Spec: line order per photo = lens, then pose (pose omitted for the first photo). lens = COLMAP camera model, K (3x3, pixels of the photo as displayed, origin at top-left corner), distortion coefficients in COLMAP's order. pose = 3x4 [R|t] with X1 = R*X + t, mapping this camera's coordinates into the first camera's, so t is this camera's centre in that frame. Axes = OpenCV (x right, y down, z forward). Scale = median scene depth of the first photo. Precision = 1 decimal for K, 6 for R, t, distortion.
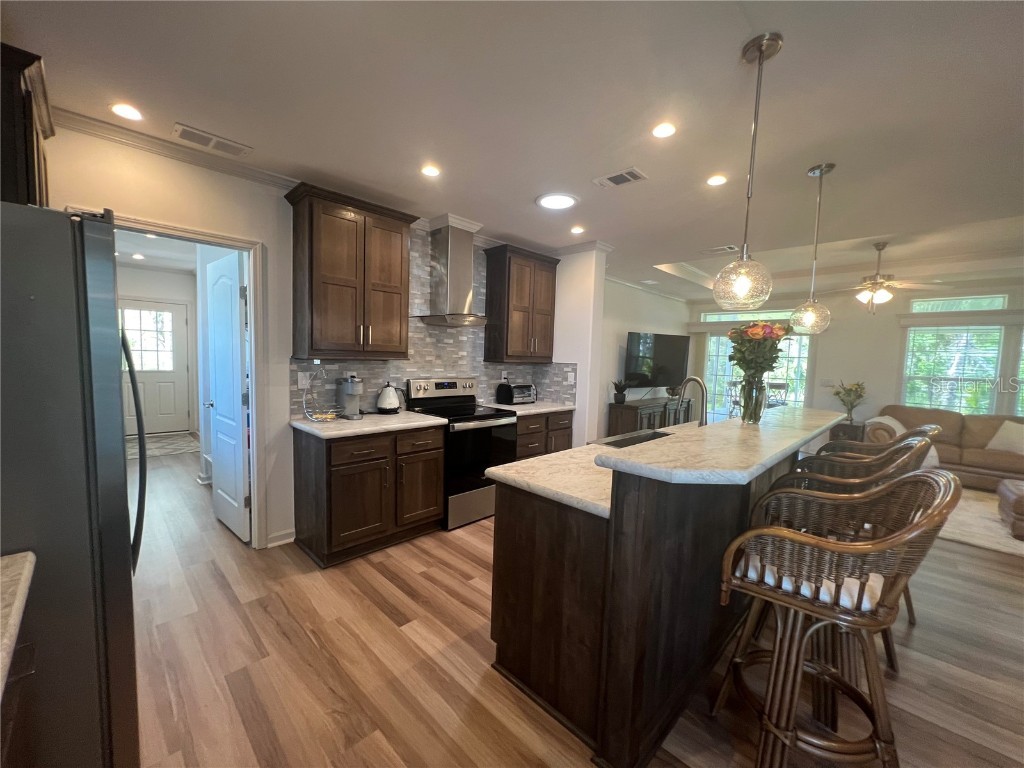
lens RADIAL K [[411.5, 0, 512.1], [0, 411.5, 386.5], [0, 0, 1]] dist [-0.003060, 0.000717]
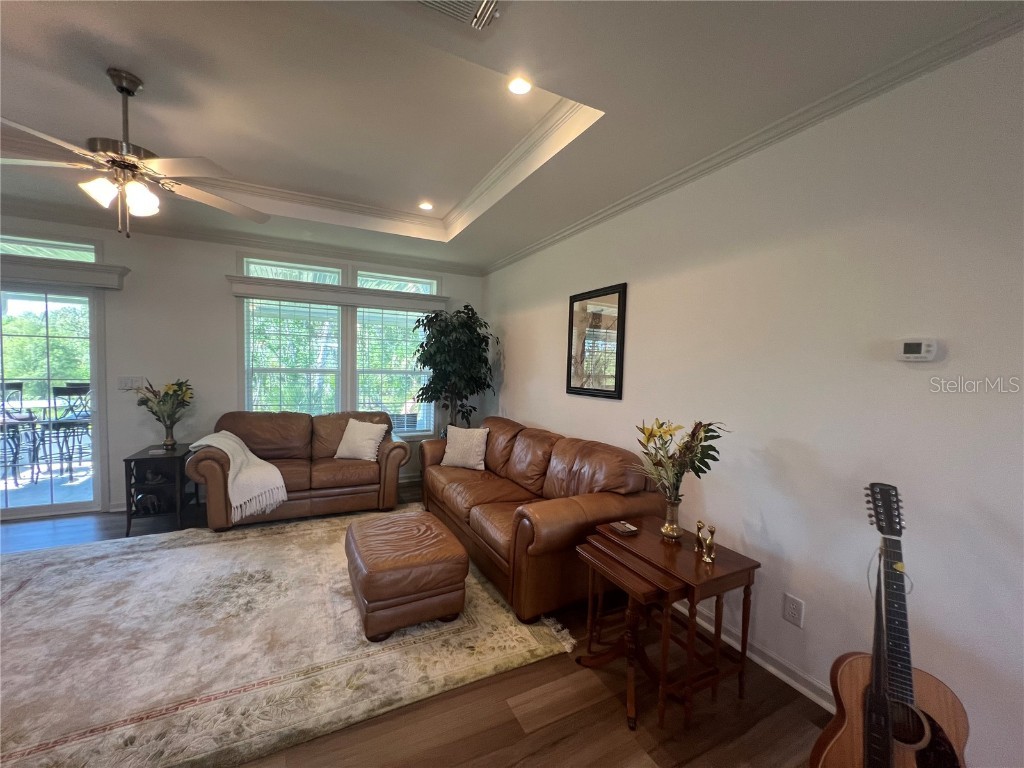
lens RADIAL K [[411.3, 0, 512.0], [0, 411.3, 384.0], [0, 0, 1]] dist [-0.001106, 0.000063]
pose [[0.322274, -0.066738, 0.944291, 0.718096], [0.050328, 0.997309, 0.053308, -0.020983], [-0.945308, 0.030345, 0.324765, 0.569590]]
